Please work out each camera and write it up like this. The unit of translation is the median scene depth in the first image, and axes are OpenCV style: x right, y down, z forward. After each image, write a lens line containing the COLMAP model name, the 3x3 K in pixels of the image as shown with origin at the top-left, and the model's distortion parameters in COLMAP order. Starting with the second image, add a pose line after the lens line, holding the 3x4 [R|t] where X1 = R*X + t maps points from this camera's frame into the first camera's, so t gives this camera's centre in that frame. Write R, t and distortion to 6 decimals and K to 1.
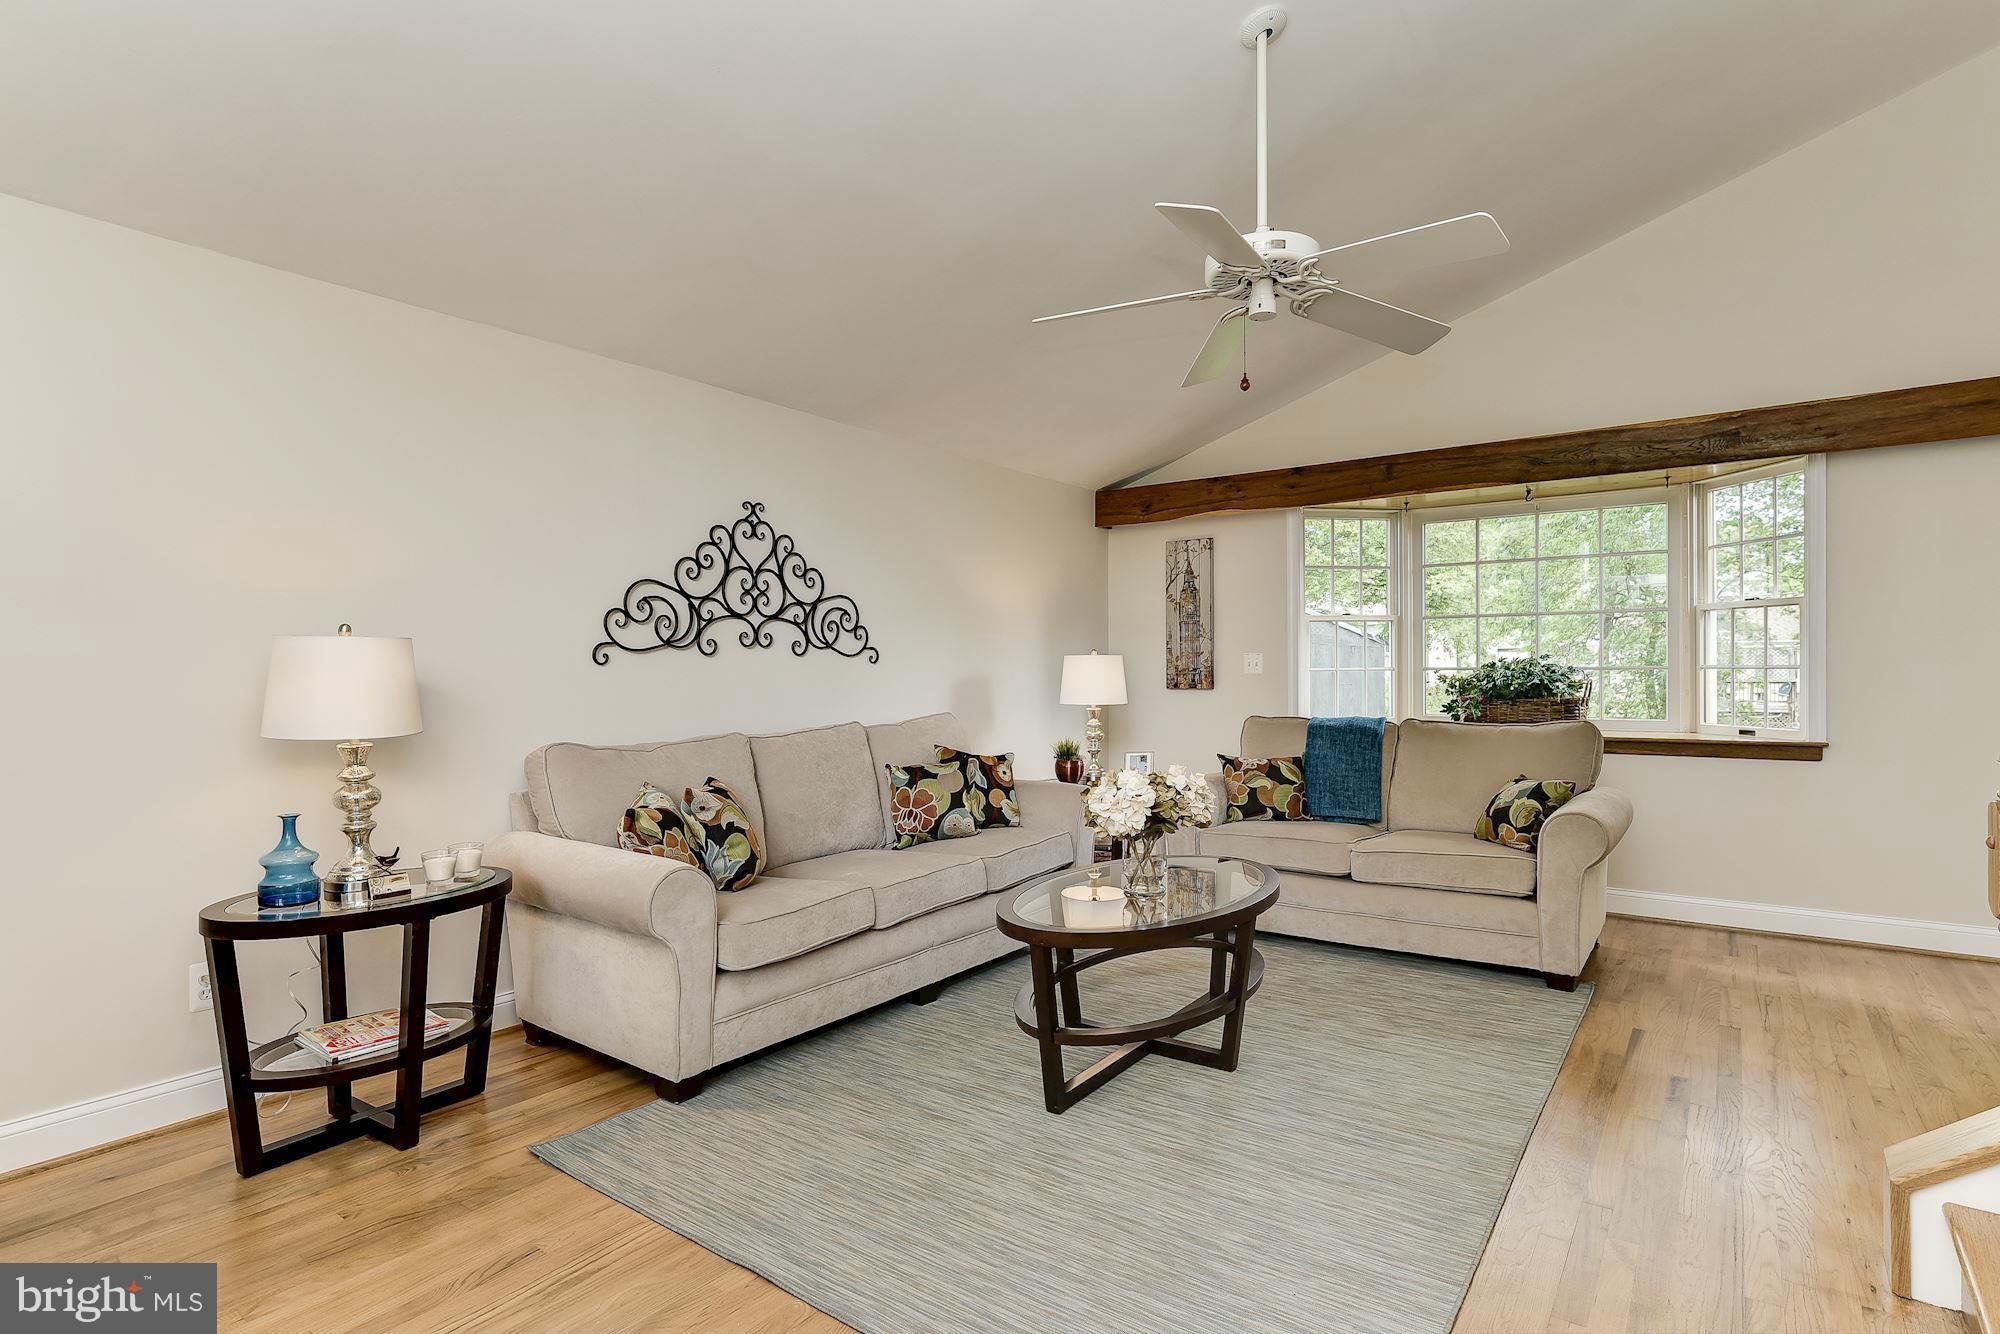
lens RADIAL K [[996.1, 0, 1000.0], [0, 996.1, 667.0], [0, 0, 1]] dist [-0.002324, 0.000110]
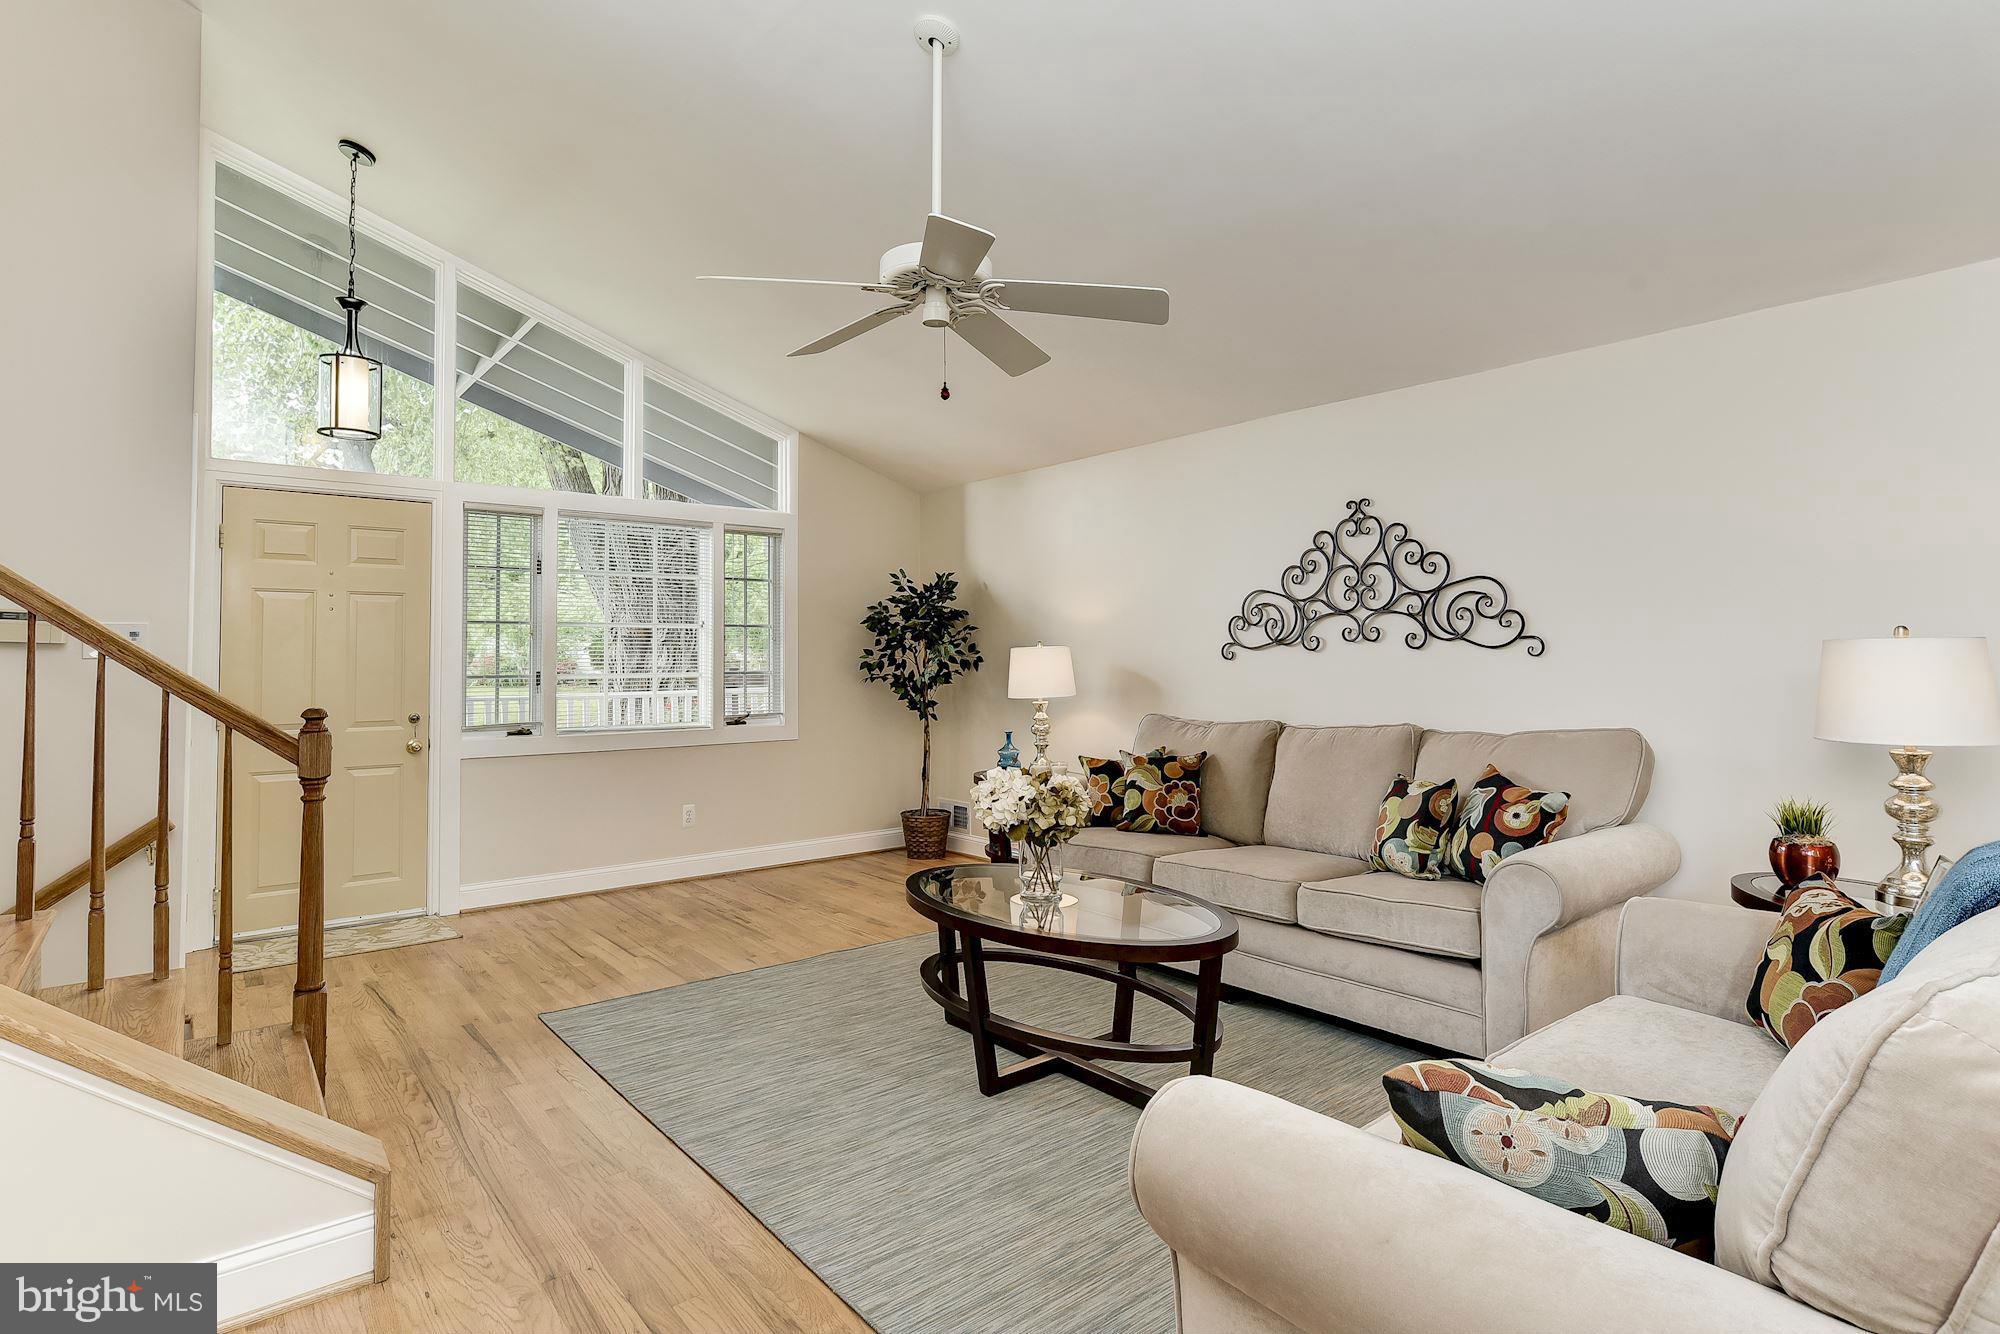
lens RADIAL K [[915.1, 0, 1000.0], [0, 915.1, 667.0], [0, 0, 1]] dist [-0.099809, -0.000087]
pose [[-0.211743, -0.003690, -0.977318, 0.725872], [-0.005627, 0.999981, -0.002556, 0.010190], [0.977309, 0.004958, -0.211760, 0.834253]]
